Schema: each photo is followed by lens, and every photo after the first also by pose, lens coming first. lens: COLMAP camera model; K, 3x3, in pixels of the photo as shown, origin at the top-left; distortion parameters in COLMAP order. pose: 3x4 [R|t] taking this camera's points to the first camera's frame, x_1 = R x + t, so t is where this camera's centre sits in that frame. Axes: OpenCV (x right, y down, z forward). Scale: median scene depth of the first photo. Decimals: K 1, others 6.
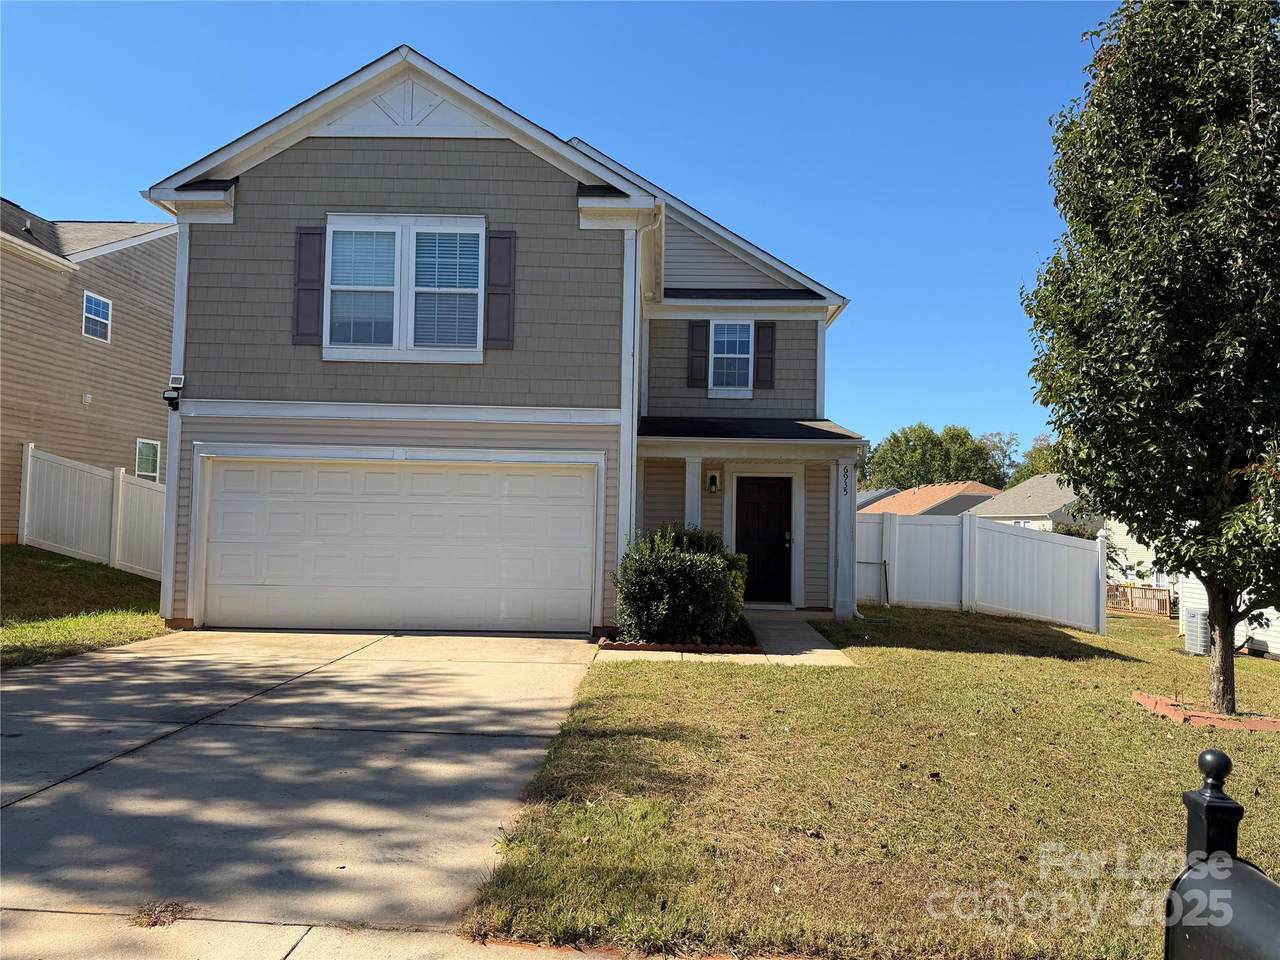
lens RADIAL K [[888.7, 0, 636.1], [0, 888.7, 489.9], [0, 0, 1]] dist [0.095048, -0.107698]
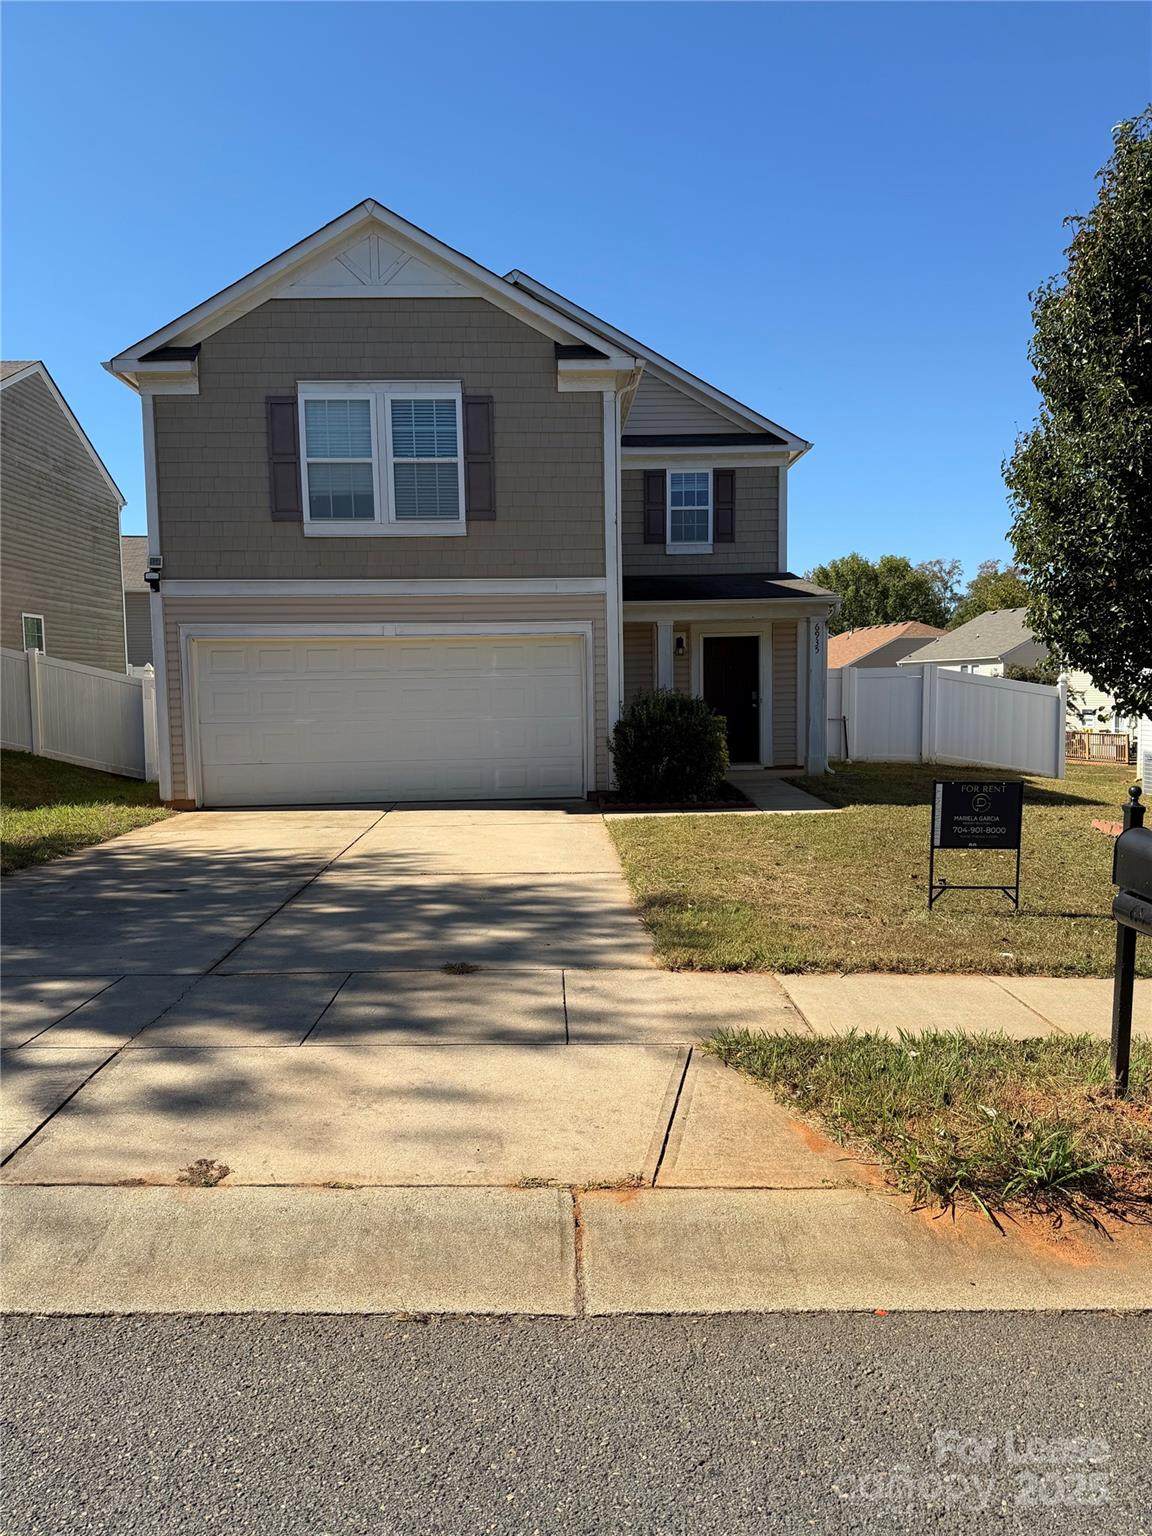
lens RADIAL K [[1075.4, 0, 569.4], [0, 1075.4, 773.7], [0, 0, 1]] dist [0.102797, -0.153030]
pose [[0.997620, -0.042312, 0.054450, -0.132506], [0.035460, 0.991997, 0.121176, -0.019615], [-0.059141, -0.118957, 0.991136, -0.232357]]
